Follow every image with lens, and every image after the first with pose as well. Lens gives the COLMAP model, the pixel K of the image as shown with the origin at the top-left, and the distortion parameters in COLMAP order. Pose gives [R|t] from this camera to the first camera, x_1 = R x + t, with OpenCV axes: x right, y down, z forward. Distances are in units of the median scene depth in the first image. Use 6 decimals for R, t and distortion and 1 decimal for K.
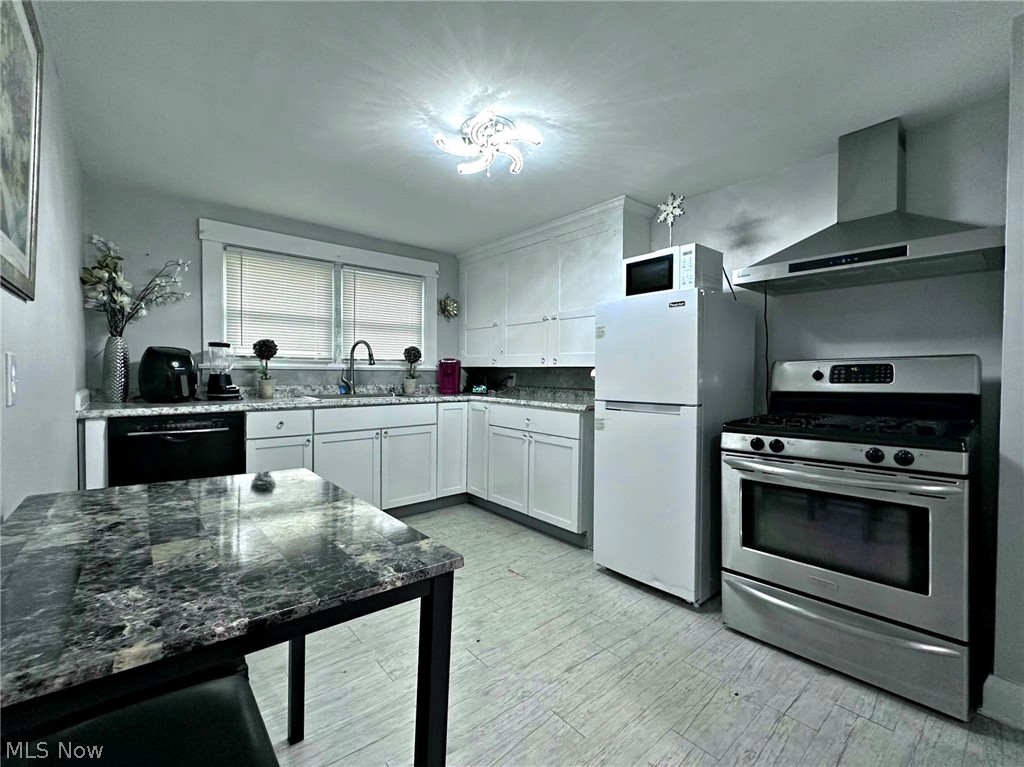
lens RADIAL K [[448.4, 0, 515.0], [0, 448.4, 380.3], [0, 0, 1]] dist [0.000339, 0.000496]
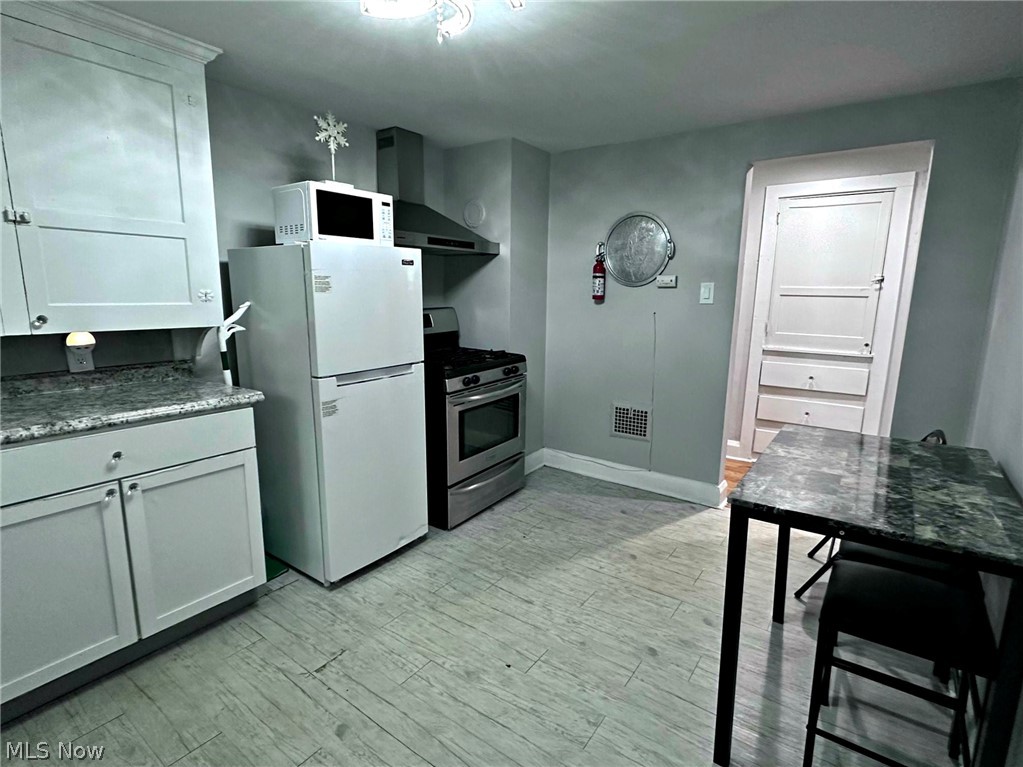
lens RADIAL K [[516.6, 0, 511.5], [0, 516.6, 383.5], [0, 0, 1]] dist [-0.002556, -0.000484]
pose [[-0.241977, -0.183308, 0.952809, -0.887478], [0.001988, 0.981896, 0.189409, -0.133835], [-0.970280, 0.047727, -0.237232, 1.149953]]
